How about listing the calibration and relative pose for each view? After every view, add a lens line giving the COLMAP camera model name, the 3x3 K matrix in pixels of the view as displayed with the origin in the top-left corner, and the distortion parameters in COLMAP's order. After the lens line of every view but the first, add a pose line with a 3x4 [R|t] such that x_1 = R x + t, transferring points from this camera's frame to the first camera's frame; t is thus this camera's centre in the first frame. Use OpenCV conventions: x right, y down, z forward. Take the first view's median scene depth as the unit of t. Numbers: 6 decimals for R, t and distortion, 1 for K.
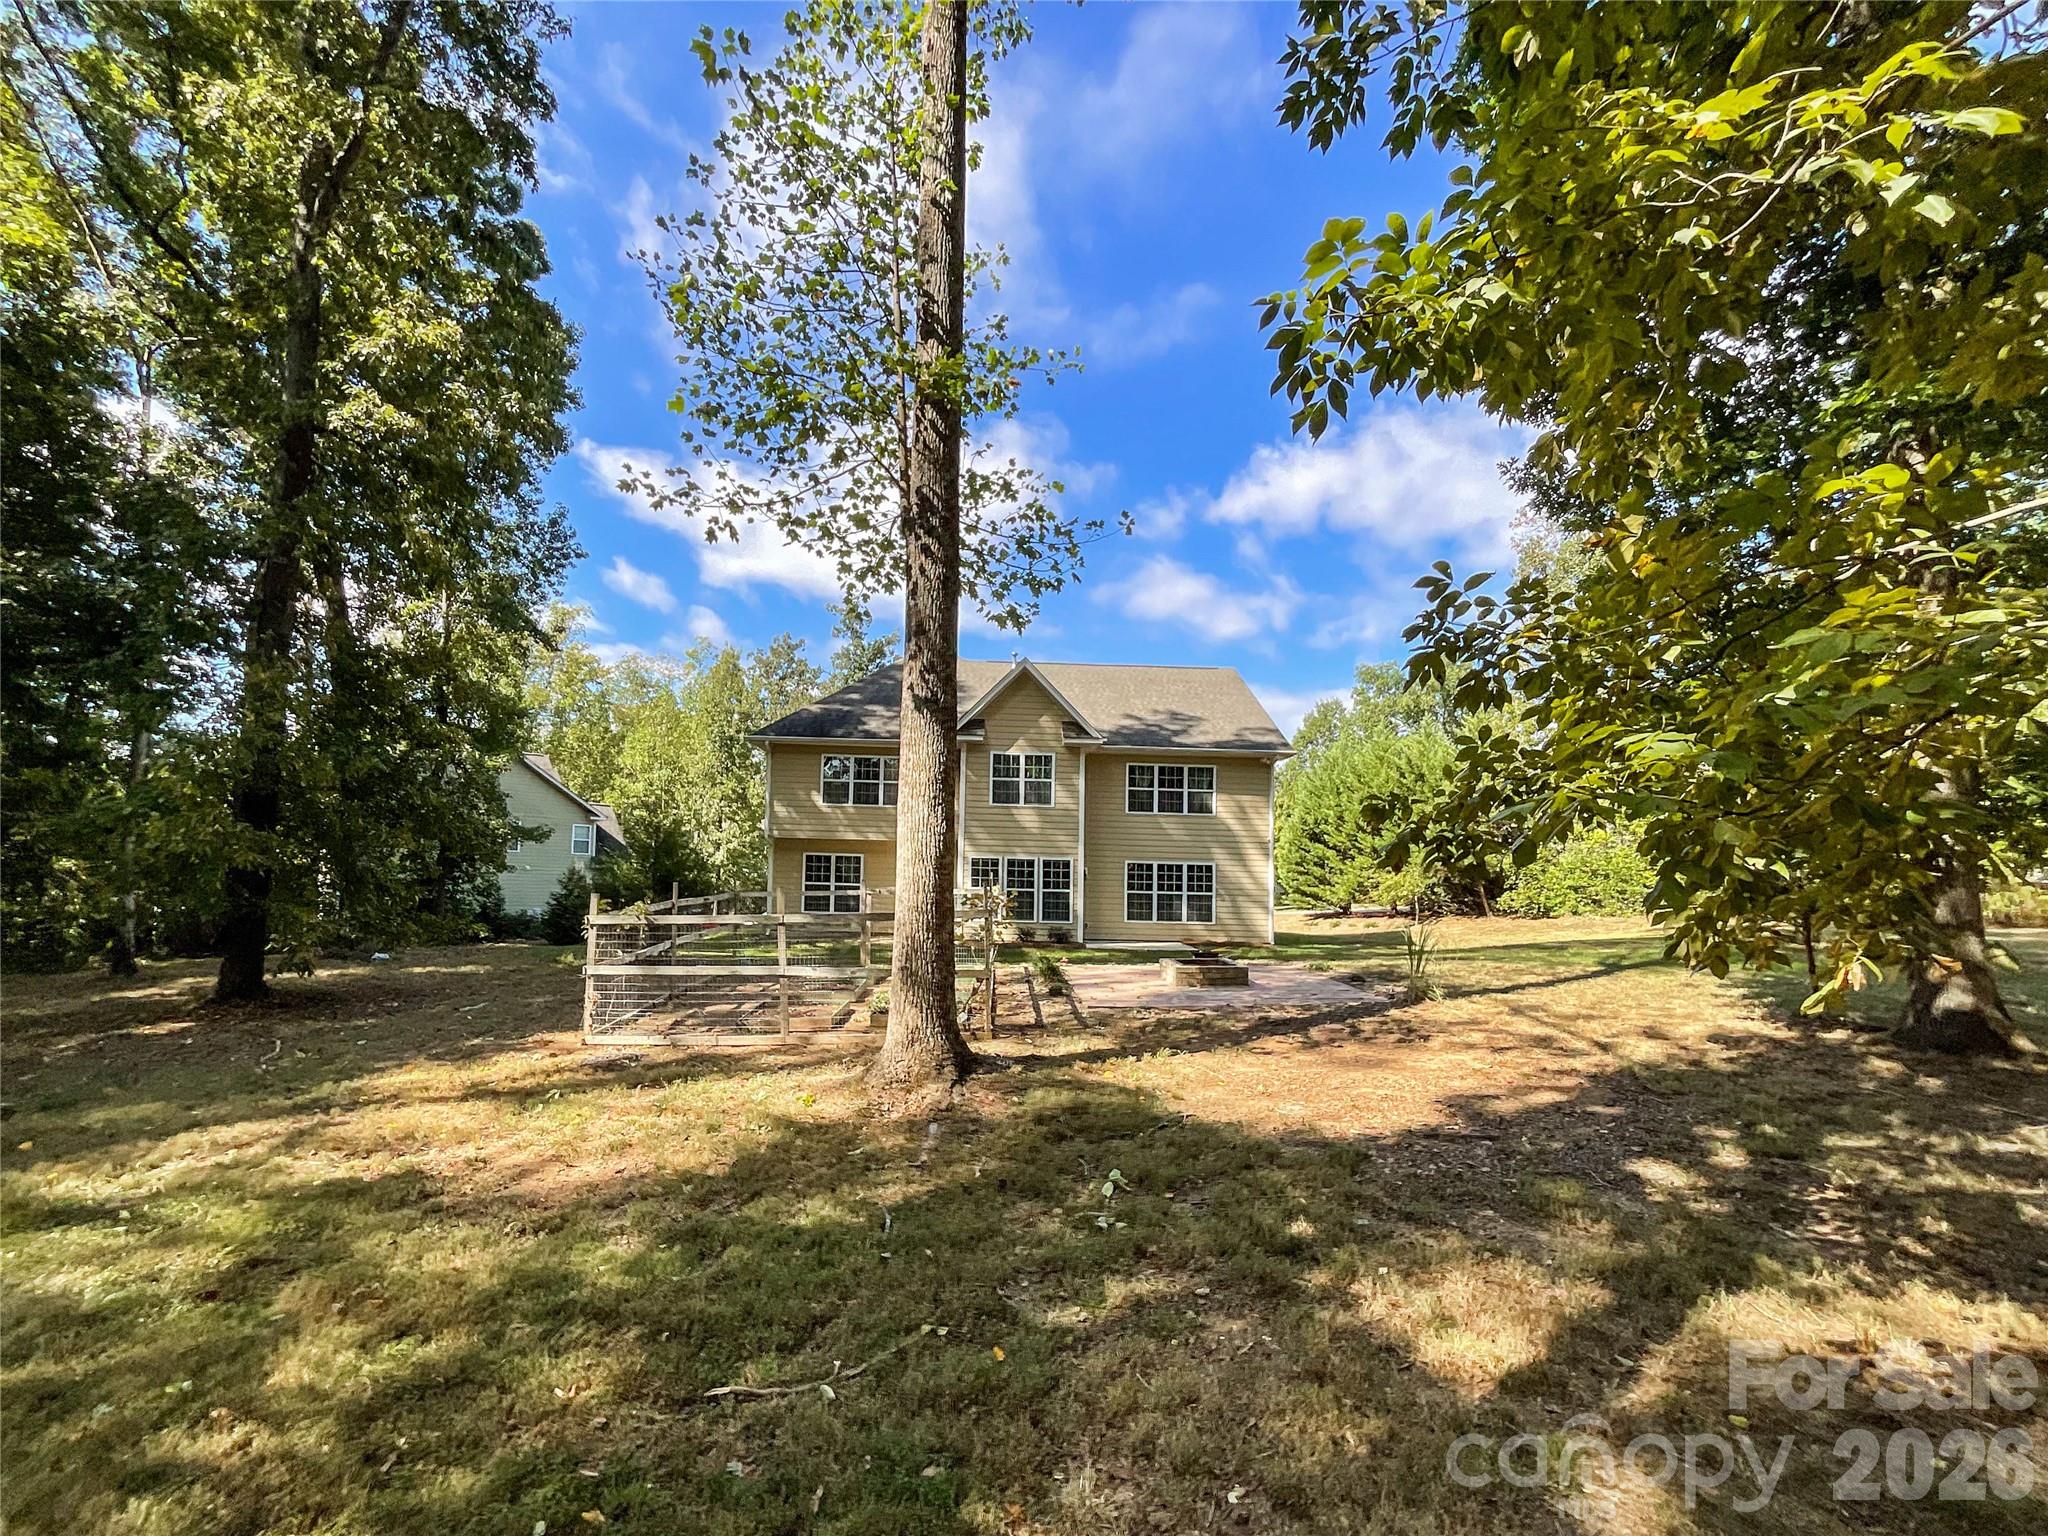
lens RADIAL K [[821.4, 0, 1018.9], [0, 821.4, 774.1], [0, 0, 1]] dist [0.000691, 0.000155]
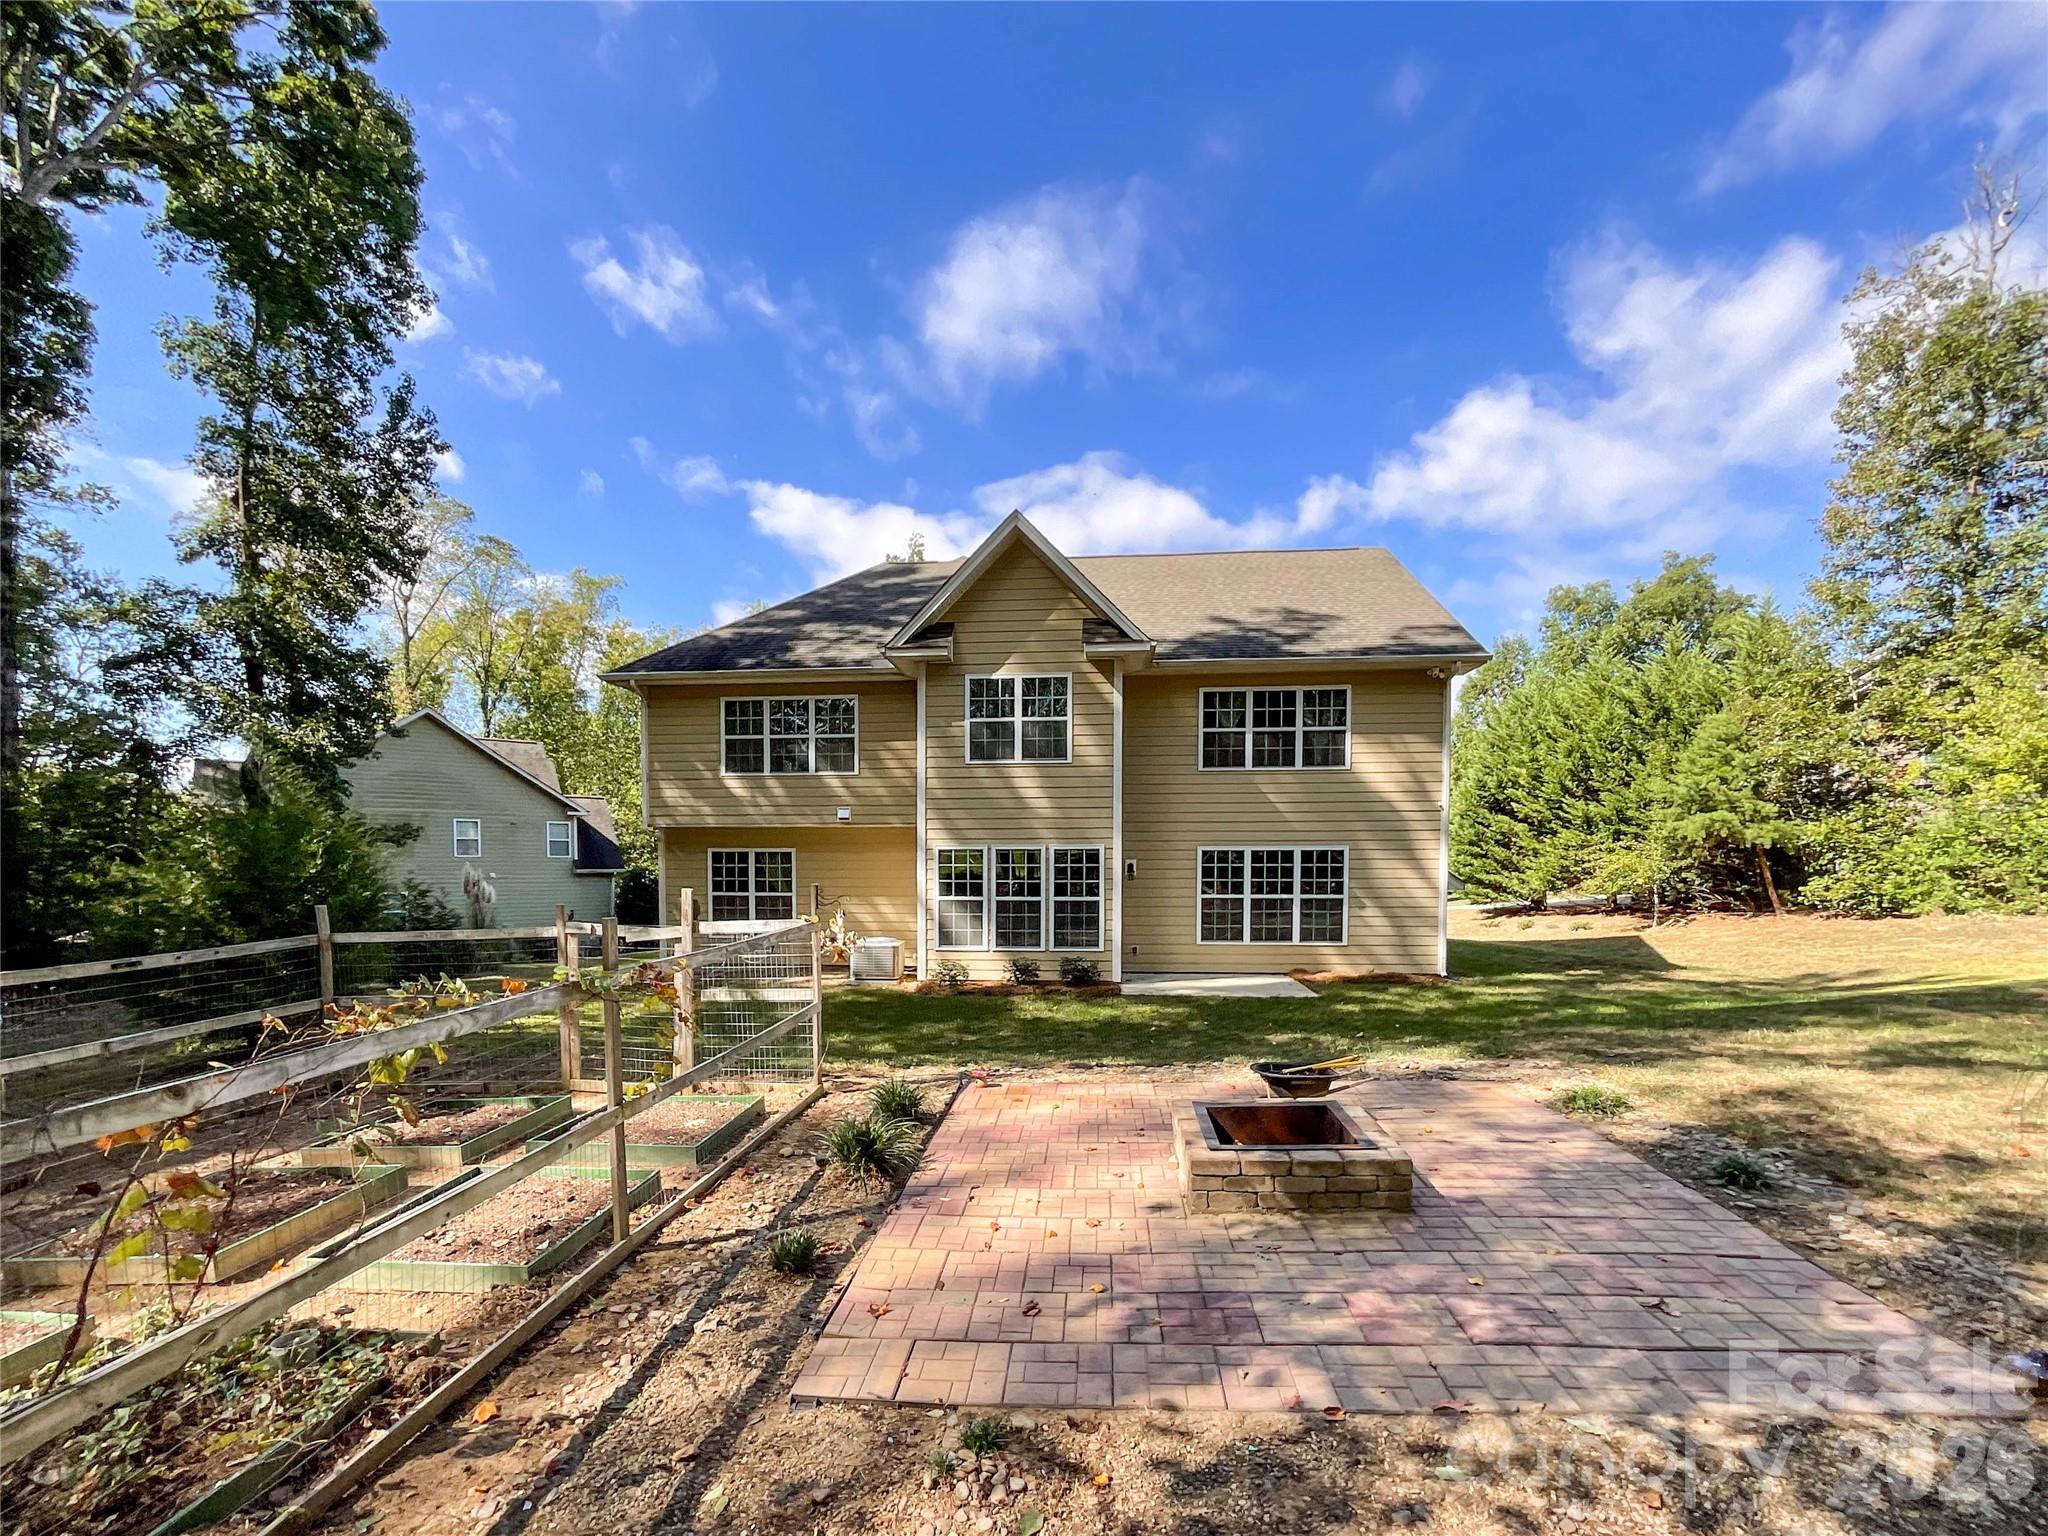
lens RADIAL K [[821.4, 0, 1036.1], [0, 821.4, 877.0], [0, 0, 1]] dist [0.000691, 0.000155]
pose [[0.989906, -0.022558, -0.139918, 0.090268], [0.041859, 0.989745, 0.136575, 0.035950], [0.135402, -0.141054, 0.980699, 0.351596]]
